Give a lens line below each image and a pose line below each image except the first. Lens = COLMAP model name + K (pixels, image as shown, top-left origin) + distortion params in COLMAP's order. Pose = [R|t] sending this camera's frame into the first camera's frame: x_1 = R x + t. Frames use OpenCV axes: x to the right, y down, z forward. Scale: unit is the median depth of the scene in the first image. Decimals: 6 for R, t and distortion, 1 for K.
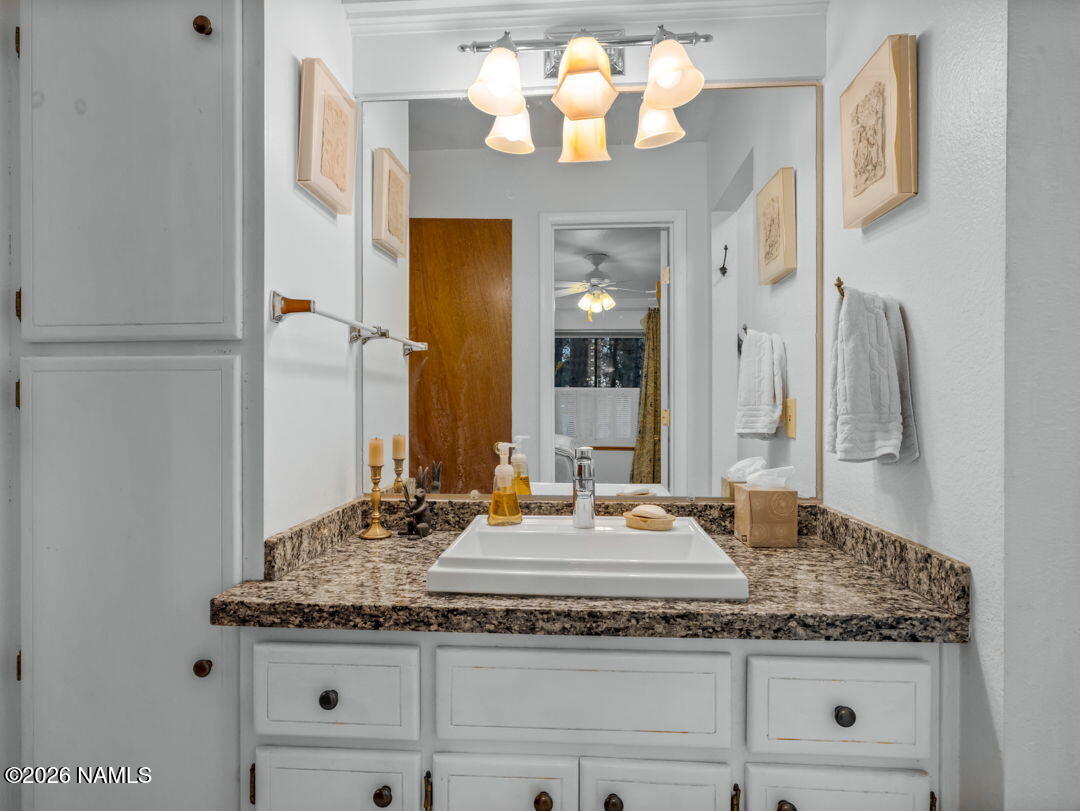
lens RADIAL K [[580.5, 0, 544.0], [0, 580.5, 405.2], [0, 0, 1]] dist [-0.005856, 0.000167]
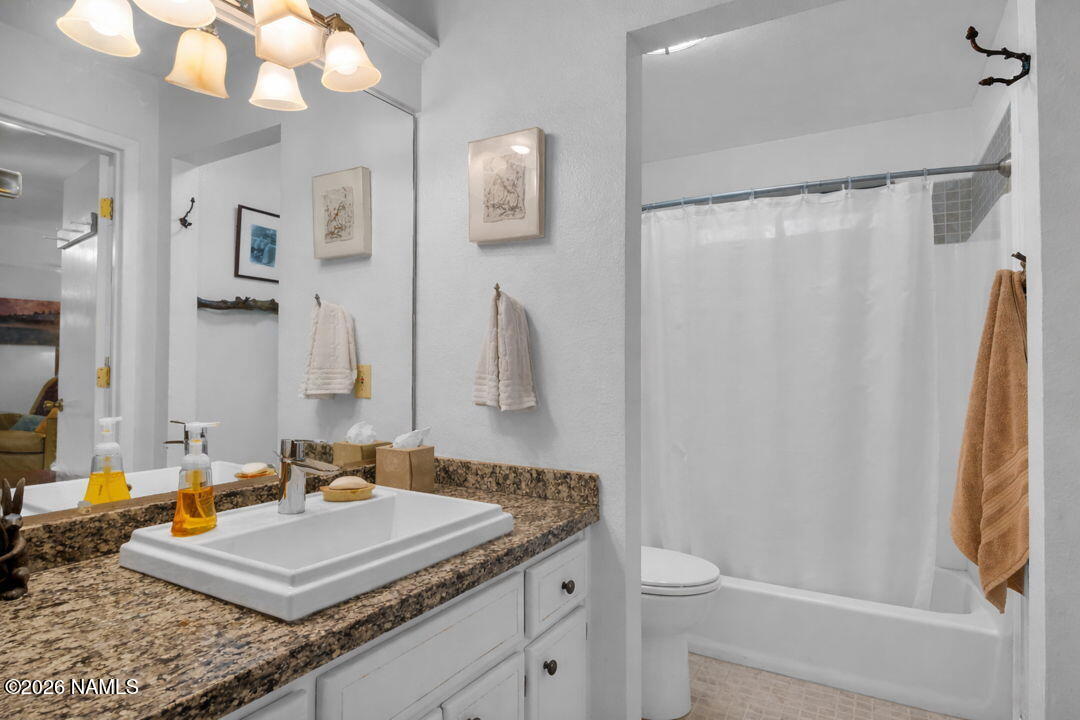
lens RADIAL K [[585.2, 0, 540.0], [0, 585.2, 360.0], [0, 0, 1]] dist [-0.070302, 0.066567]
pose [[0.442175, 0.012307, 0.896844, -0.809364], [-0.028967, 0.999580, 0.000565, -0.053377], [-0.896461, -0.026229, 0.442346, 0.370579]]
